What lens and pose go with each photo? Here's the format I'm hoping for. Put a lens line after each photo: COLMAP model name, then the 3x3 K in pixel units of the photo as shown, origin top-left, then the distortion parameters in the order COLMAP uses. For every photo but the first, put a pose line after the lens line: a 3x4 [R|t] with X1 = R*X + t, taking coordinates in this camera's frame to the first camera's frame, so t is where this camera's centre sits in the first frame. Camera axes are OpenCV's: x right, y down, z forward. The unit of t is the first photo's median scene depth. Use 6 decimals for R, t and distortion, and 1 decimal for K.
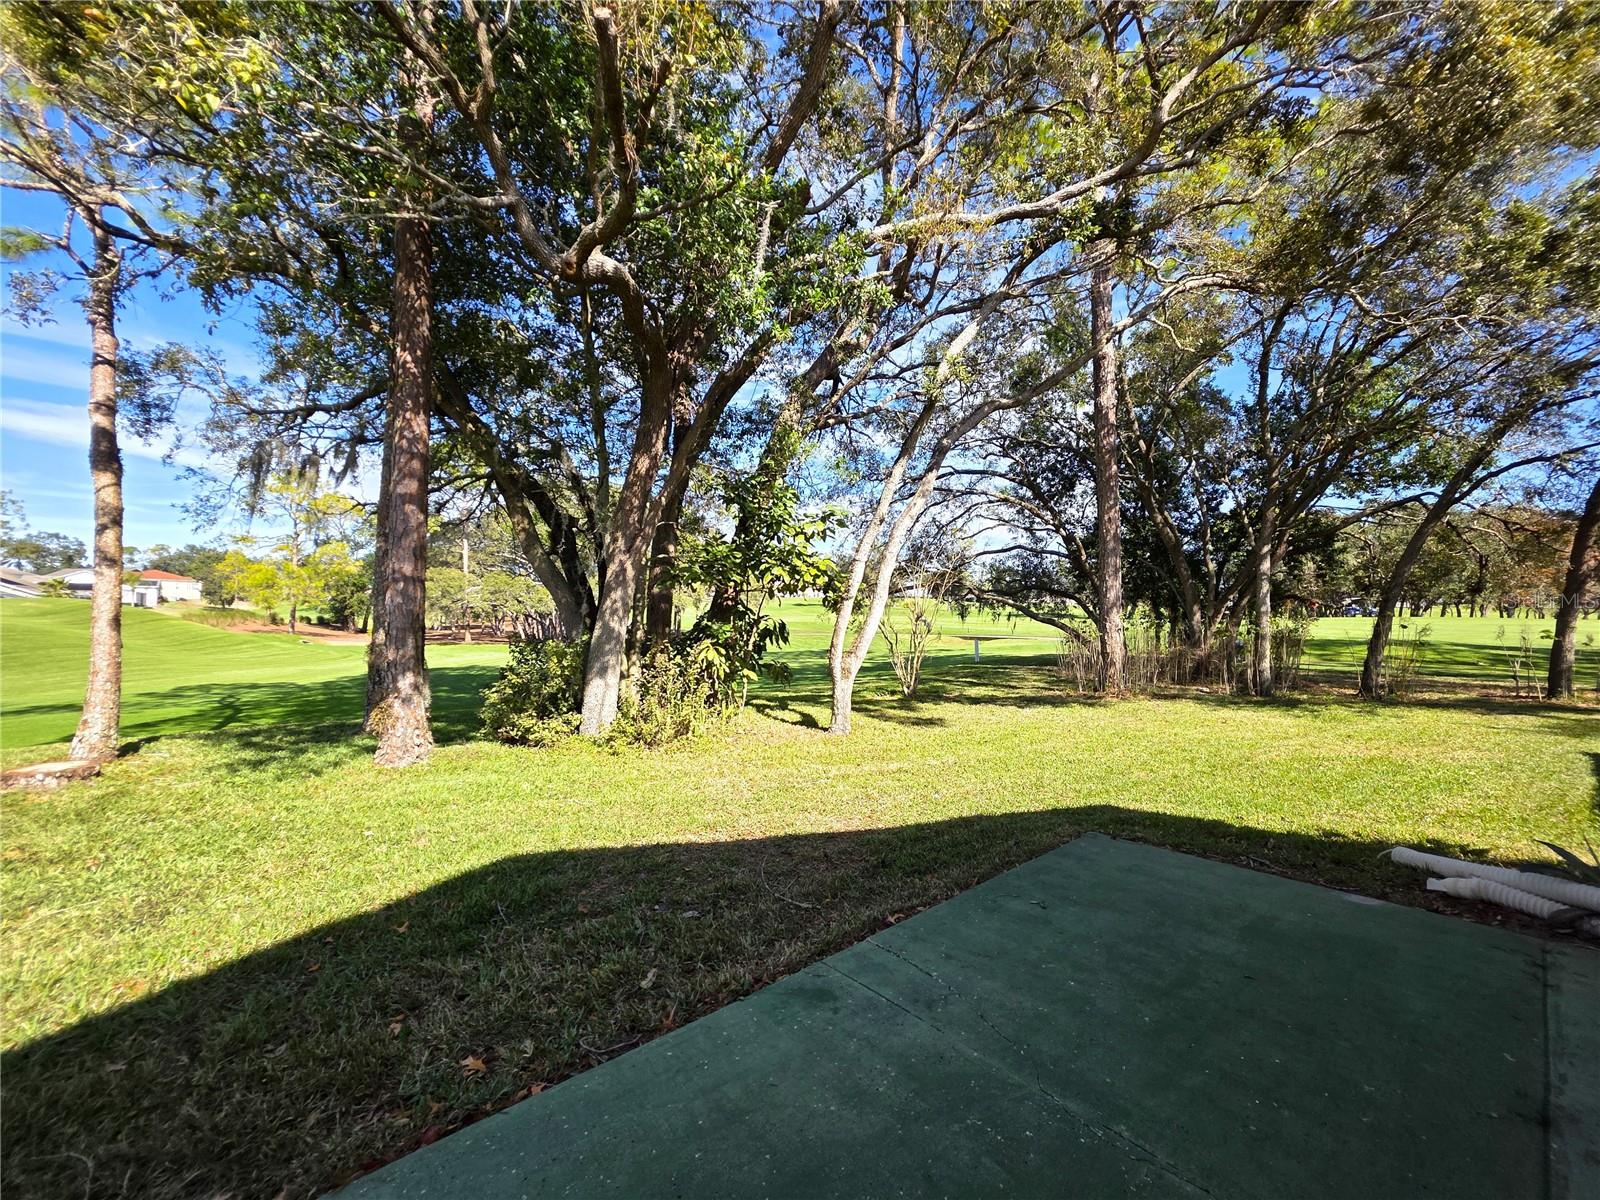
lens RADIAL K [[641.4, 0, 792.9], [0, 641.4, 605.9], [0, 0, 1]] dist [0.000615, 0.000077]
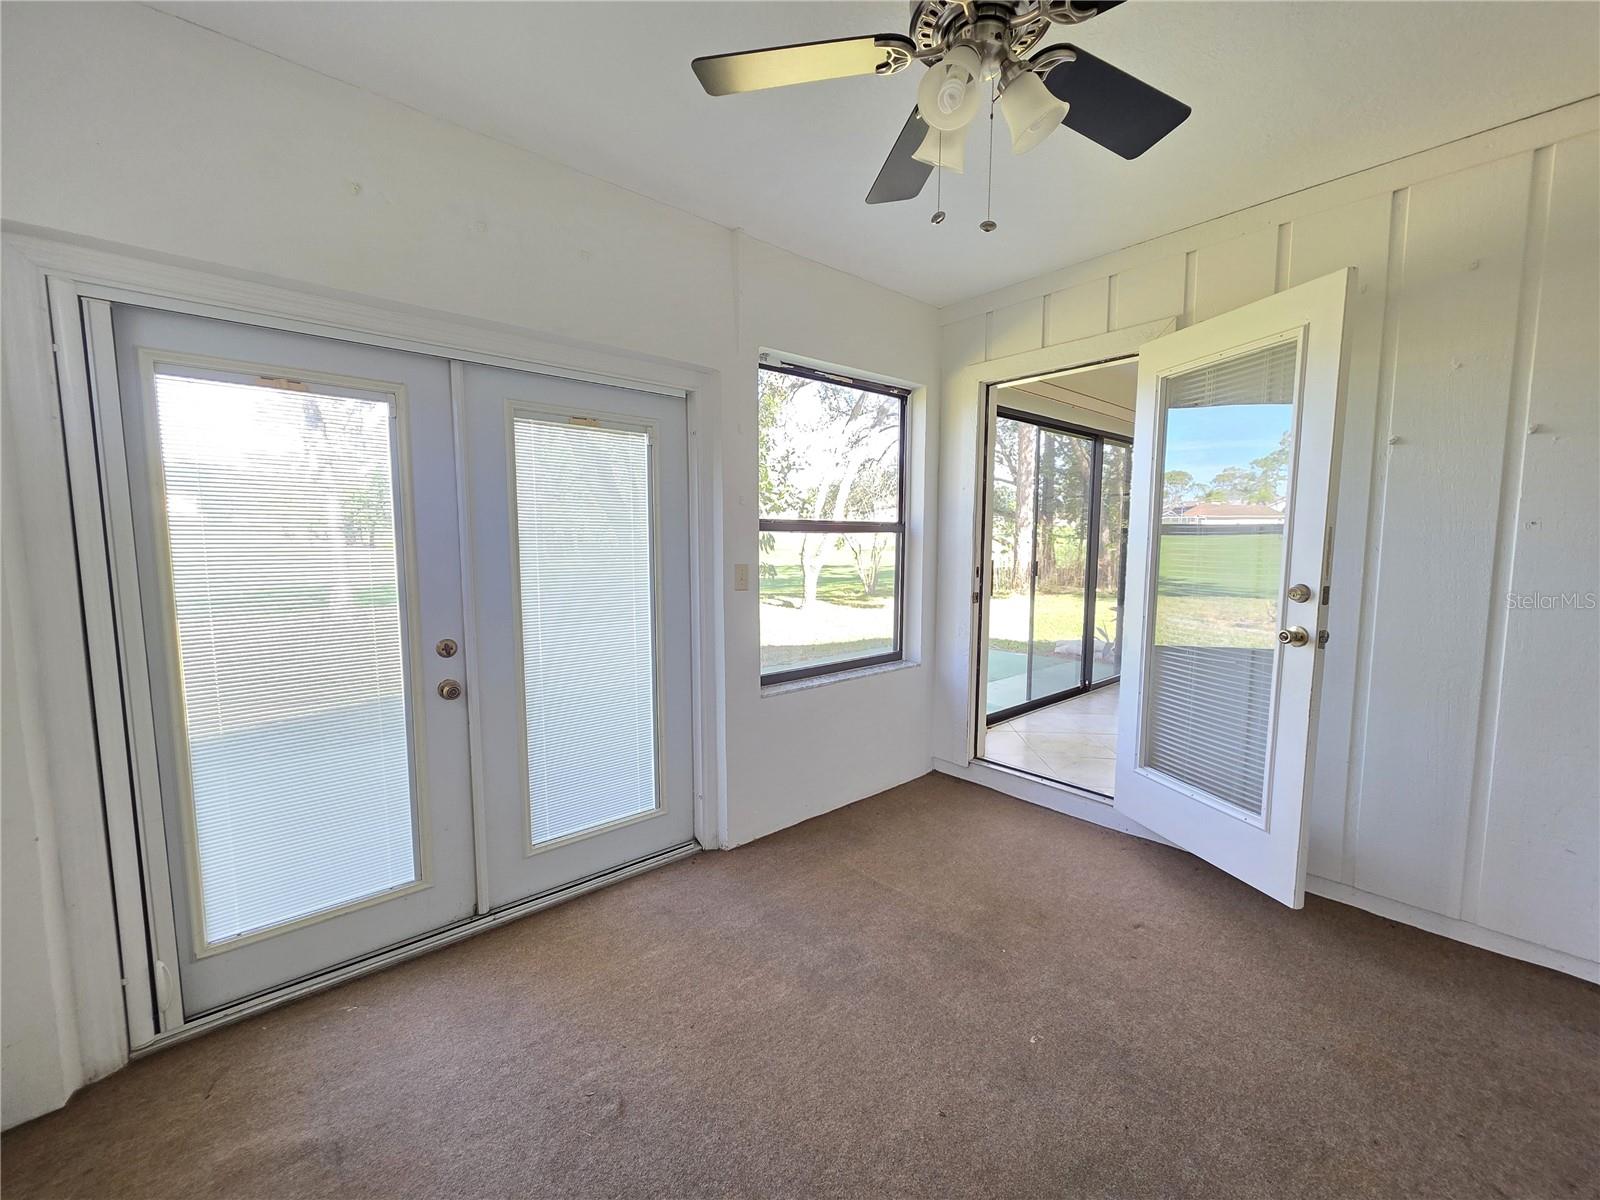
lens RADIAL K [[641.4, 0, 792.9], [0, 641.4, 605.9], [0, 0, 1]] dist [0.000615, 0.000077]
pose [[0.999912, 0.006539, 0.011550, 0.017743], [-0.007940, 0.992032, 0.125739, 0.004003], [-0.010636, -0.125820, 0.991996, -0.376279]]
